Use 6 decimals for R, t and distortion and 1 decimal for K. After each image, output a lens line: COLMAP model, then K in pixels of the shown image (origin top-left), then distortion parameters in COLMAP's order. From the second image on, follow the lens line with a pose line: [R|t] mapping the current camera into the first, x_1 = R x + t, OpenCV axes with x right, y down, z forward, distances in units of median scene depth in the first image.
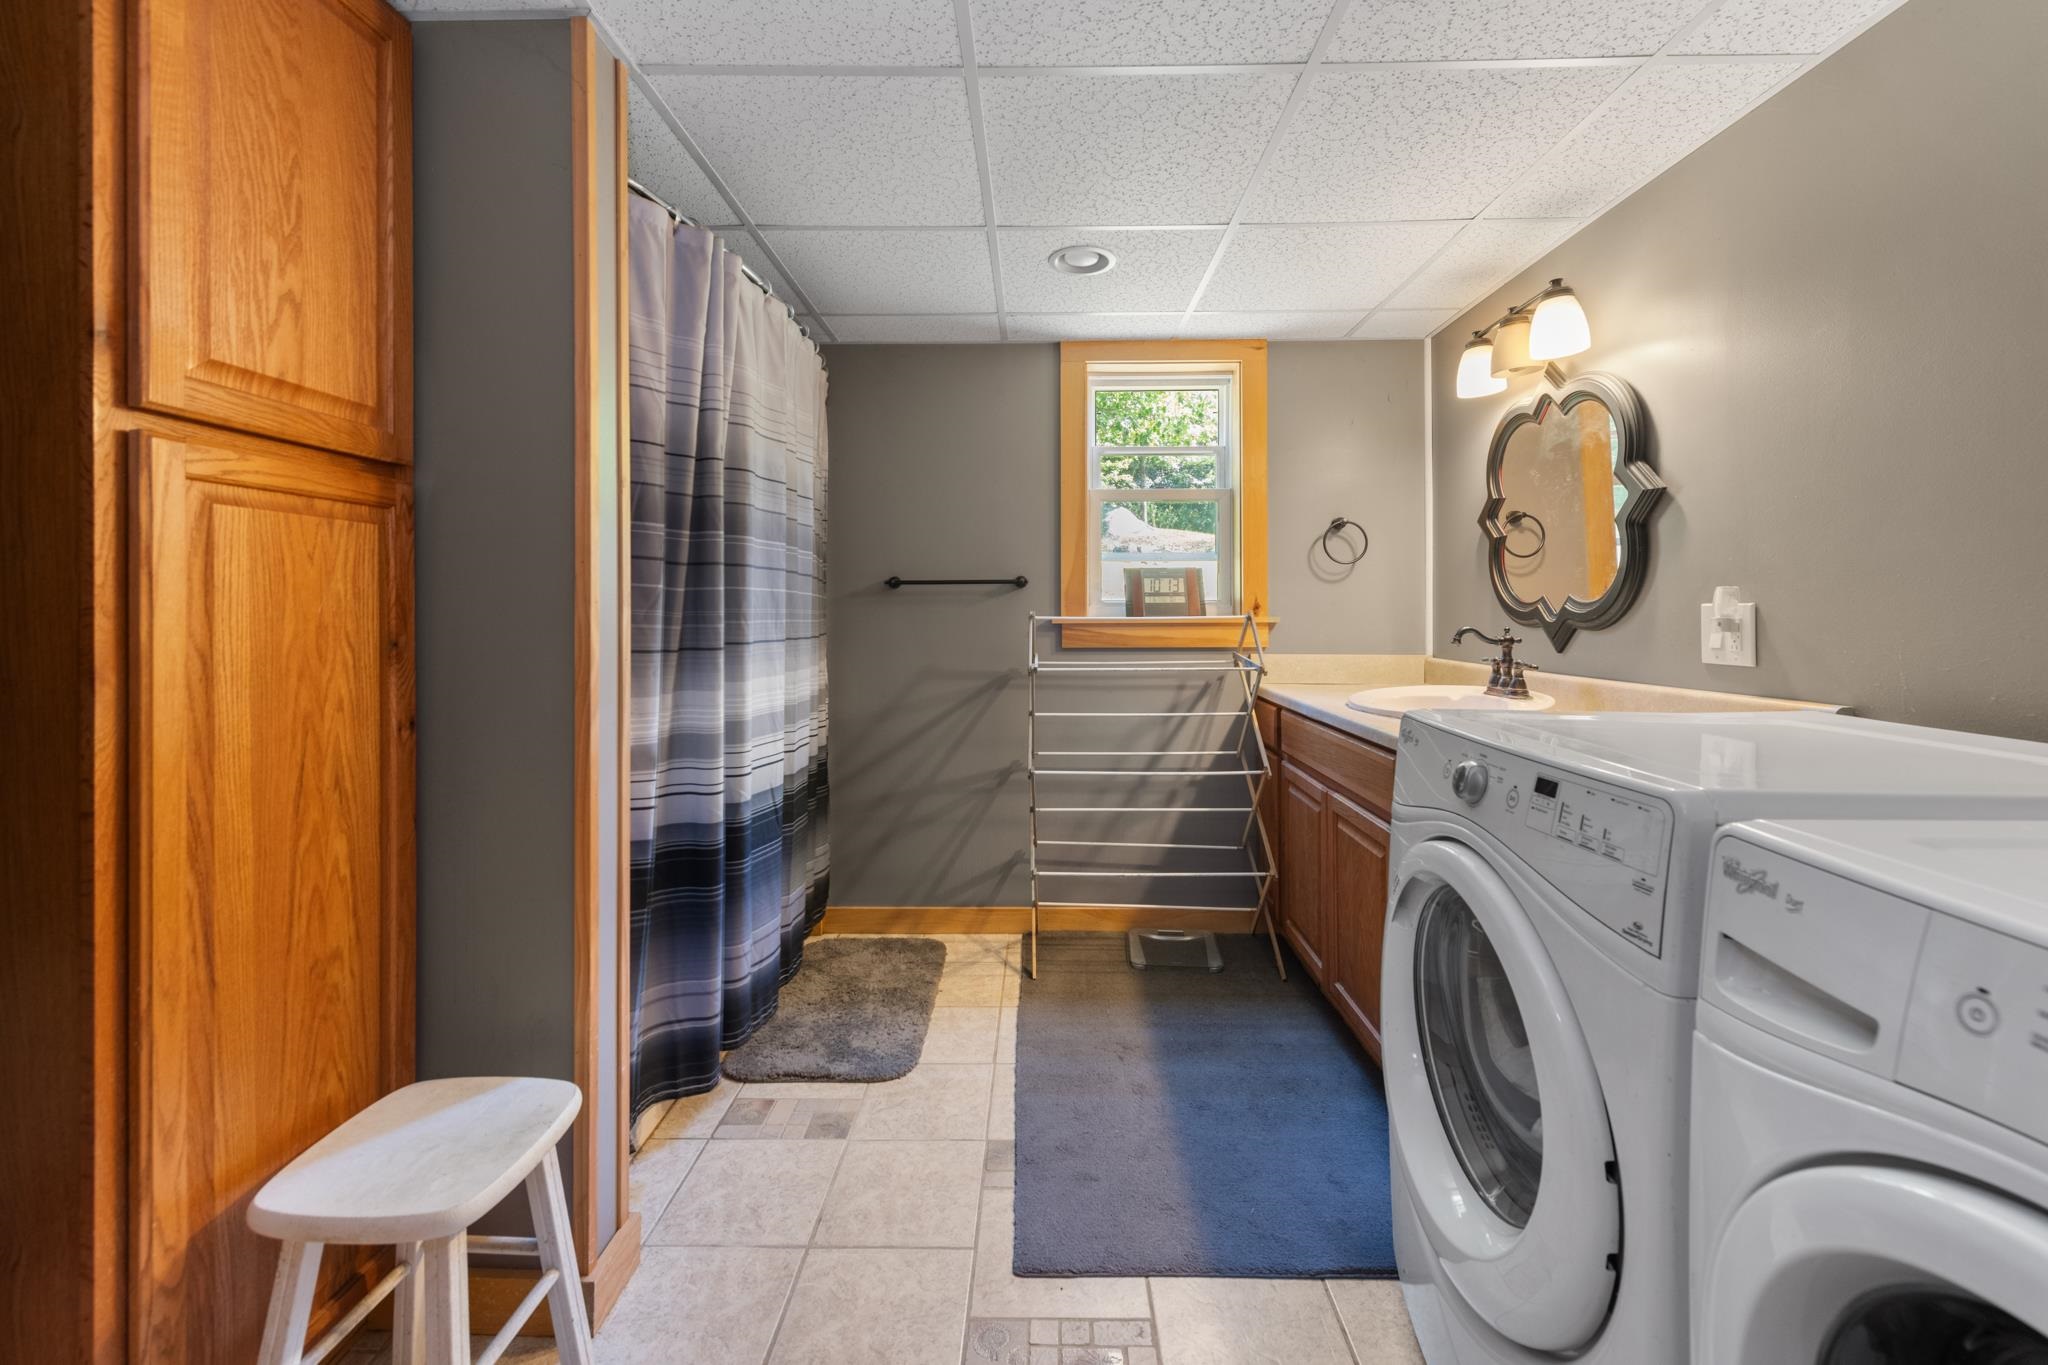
lens RADIAL K [[813.4, 0, 1028.0], [0, 813.4, 605.1], [0, 0, 1]] dist [0.007819, -0.000719]
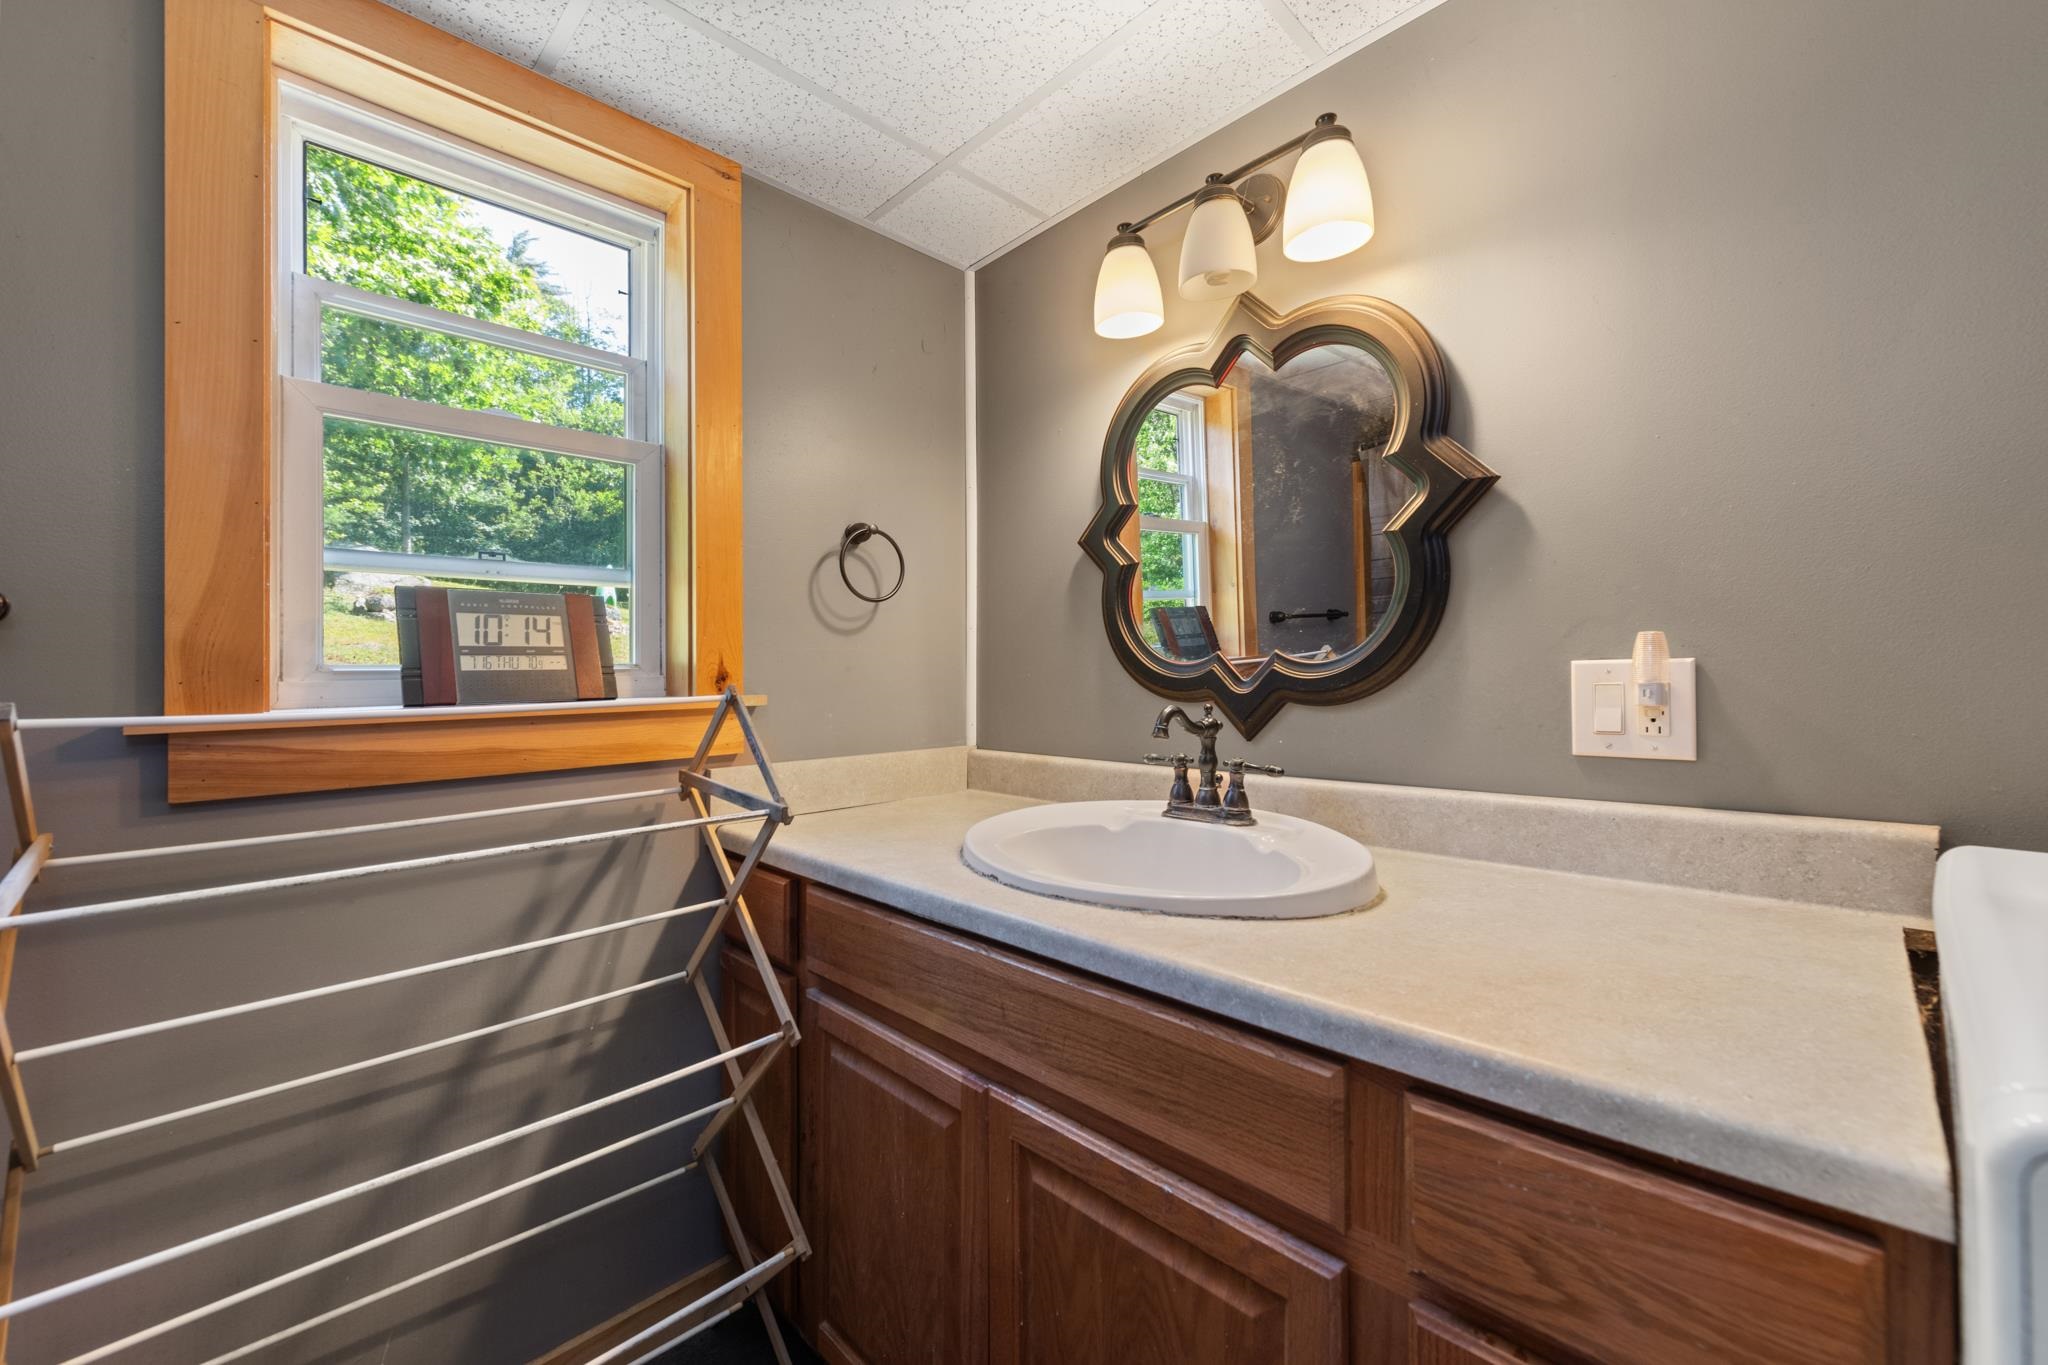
lens RADIAL K [[813.4, 0, 1028.3], [0, 813.4, 657.4], [0, 0, 1]] dist [0.007819, -0.000719]
pose [[0.703984, 0.004513, 0.710201, 0.061559], [0.012286, 0.999753, -0.018532, 0.001886], [-0.710109, 0.021772, 0.703755, 0.597970]]
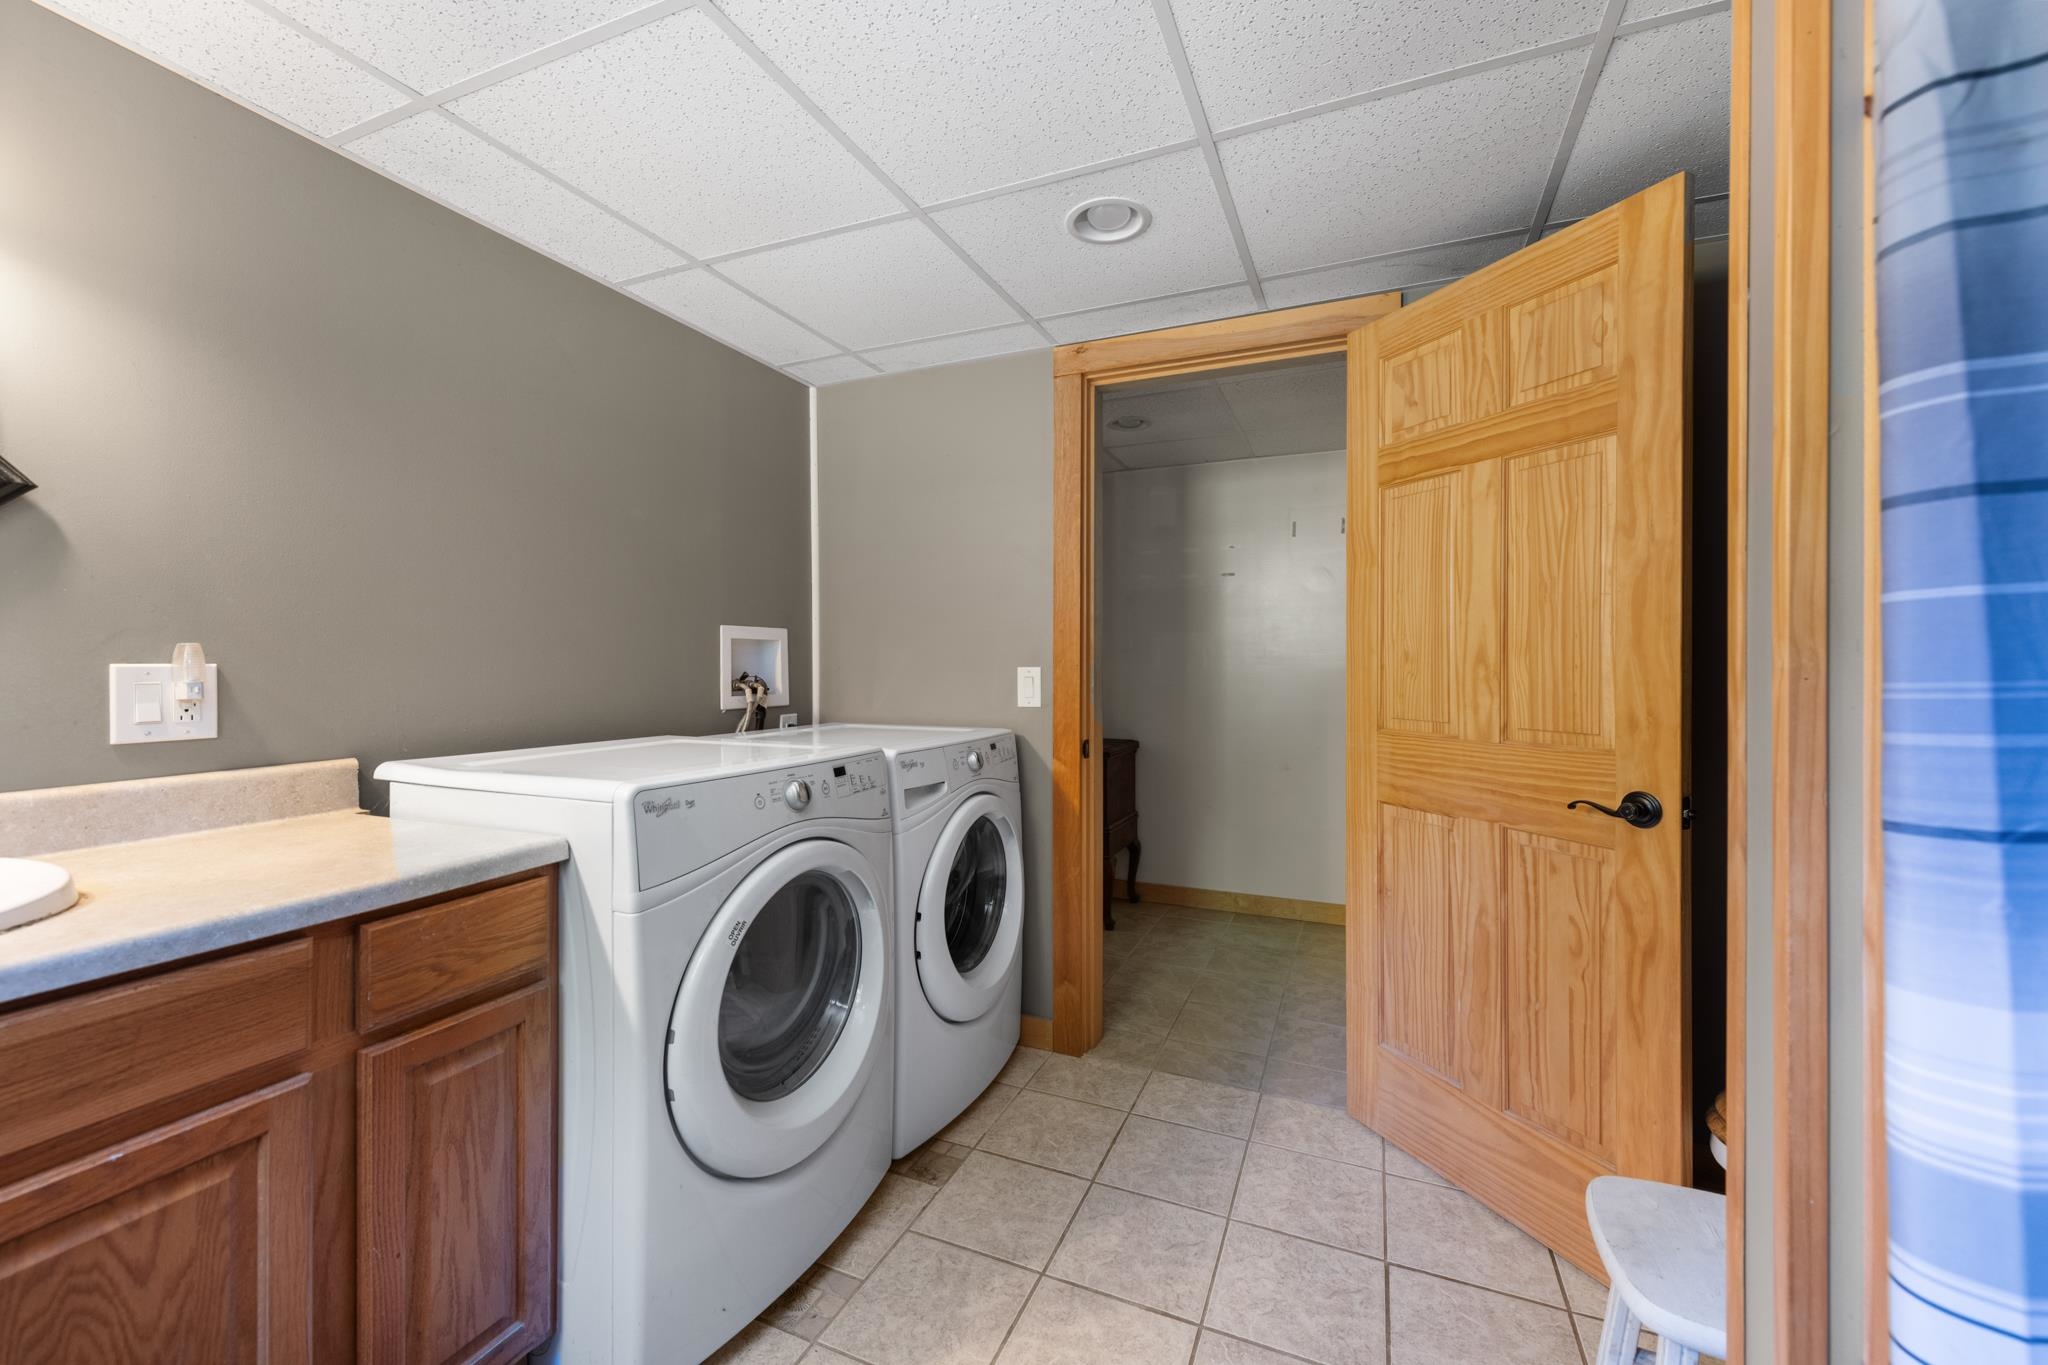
lens RADIAL K [[813.4, 0, 1030.9], [0, 813.4, 673.9], [0, 0, 1]] dist [0.007819, -0.000719]
pose [[-0.926327, 0.001759, 0.376717, -0.149659], [0.003605, 0.999985, 0.004197, 0.005028], [-0.376704, 0.005246, -0.926319, 0.956663]]
